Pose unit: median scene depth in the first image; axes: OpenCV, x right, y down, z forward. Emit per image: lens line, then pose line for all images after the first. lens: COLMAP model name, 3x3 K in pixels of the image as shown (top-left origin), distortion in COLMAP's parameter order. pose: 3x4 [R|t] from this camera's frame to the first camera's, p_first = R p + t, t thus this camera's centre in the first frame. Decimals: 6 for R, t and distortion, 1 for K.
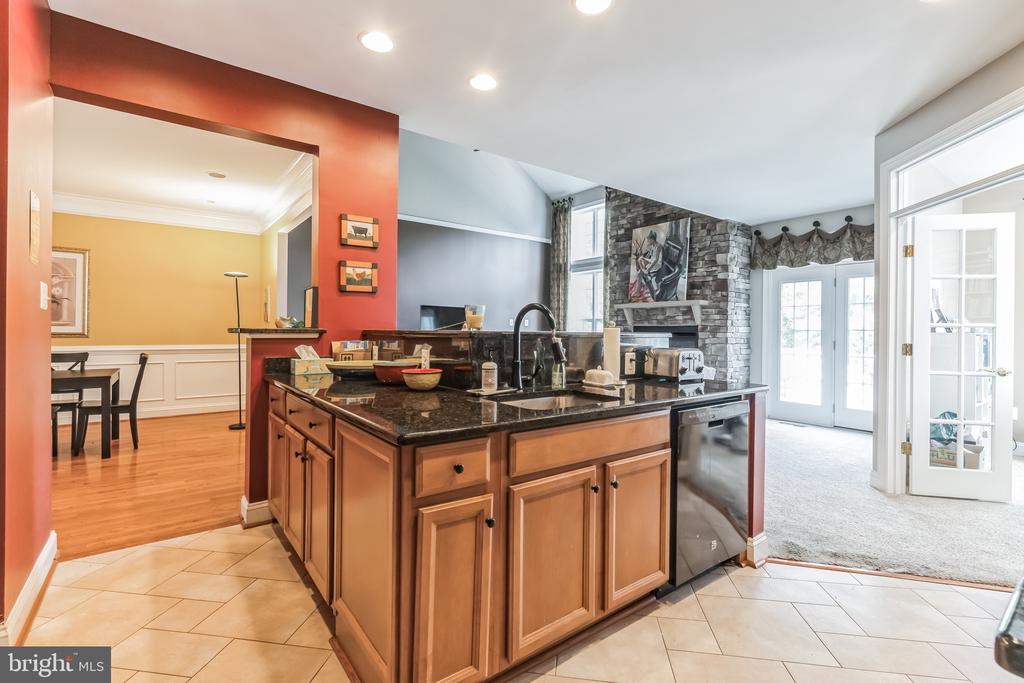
lens RADIAL K [[467.3, 0, 509.0], [0, 467.3, 331.1], [0, 0, 1]] dist [-0.003771, 0.000674]
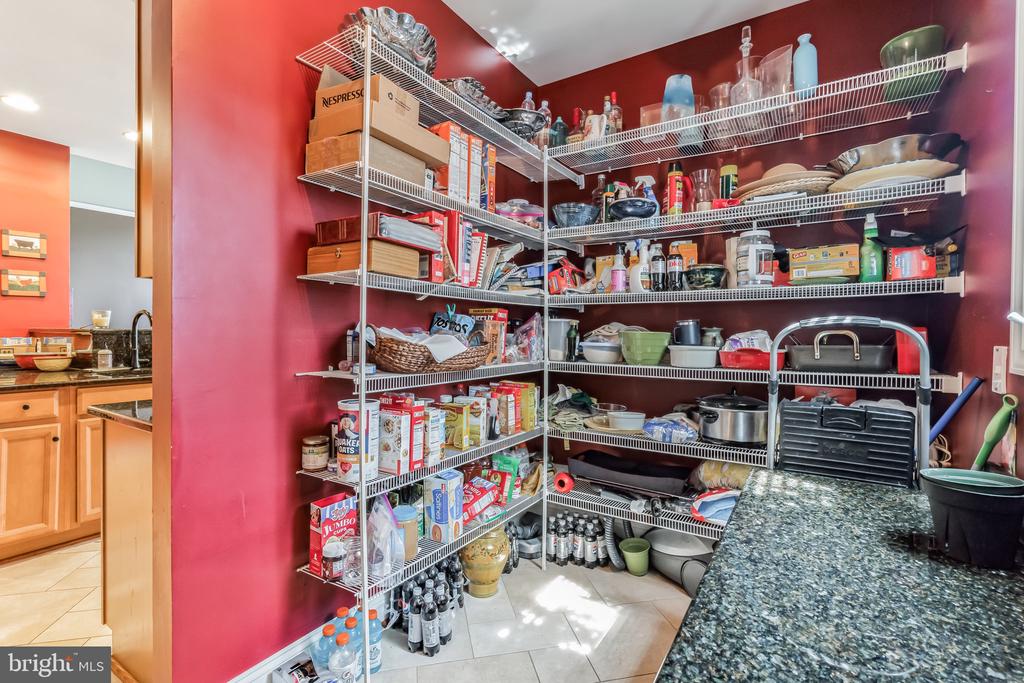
lens RADIAL K [[467.3, 0, 515.9], [0, 467.3, 338.3], [0, 0, 1]] dist [-0.003771, 0.000674]
pose [[0.935520, -0.008383, 0.353175, 0.882068], [0.003501, 0.999889, 0.014459, 0.019641], [-0.353257, -0.012290, 0.935446, -1.118178]]
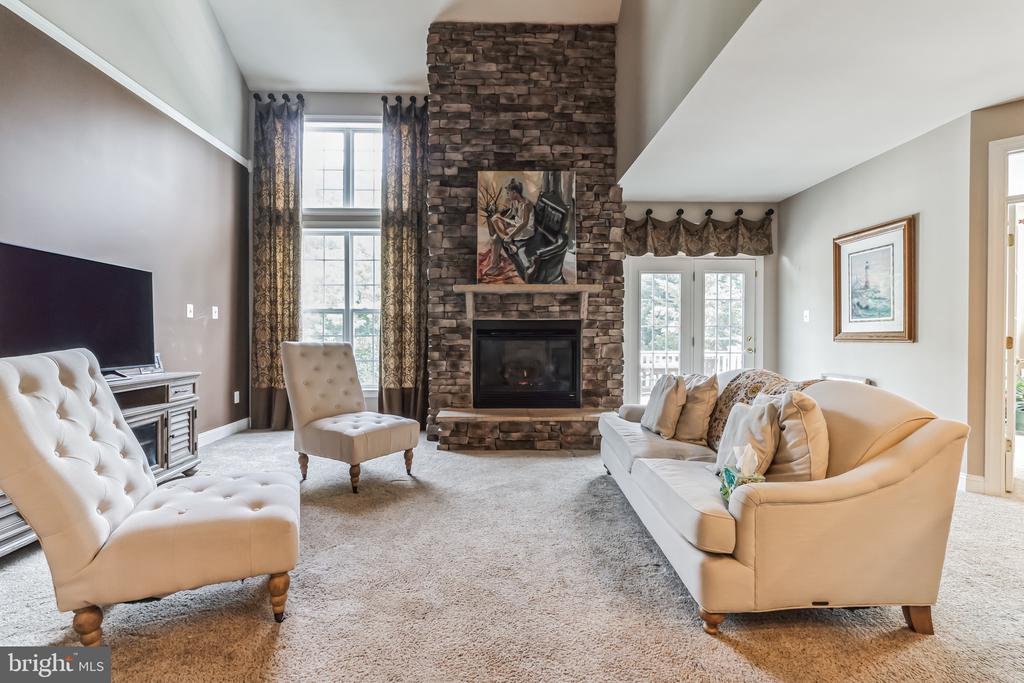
lens RADIAL K [[467.3, 0, 512.1], [0, 467.3, 339.0], [0, 0, 1]] dist [-0.003771, 0.000674]
pose [[0.581597, -0.011892, 0.813390, -0.249396], [0.005592, 0.999928, 0.010621, 0.009619], [-0.813458, -0.001629, 0.581622, 0.610667]]
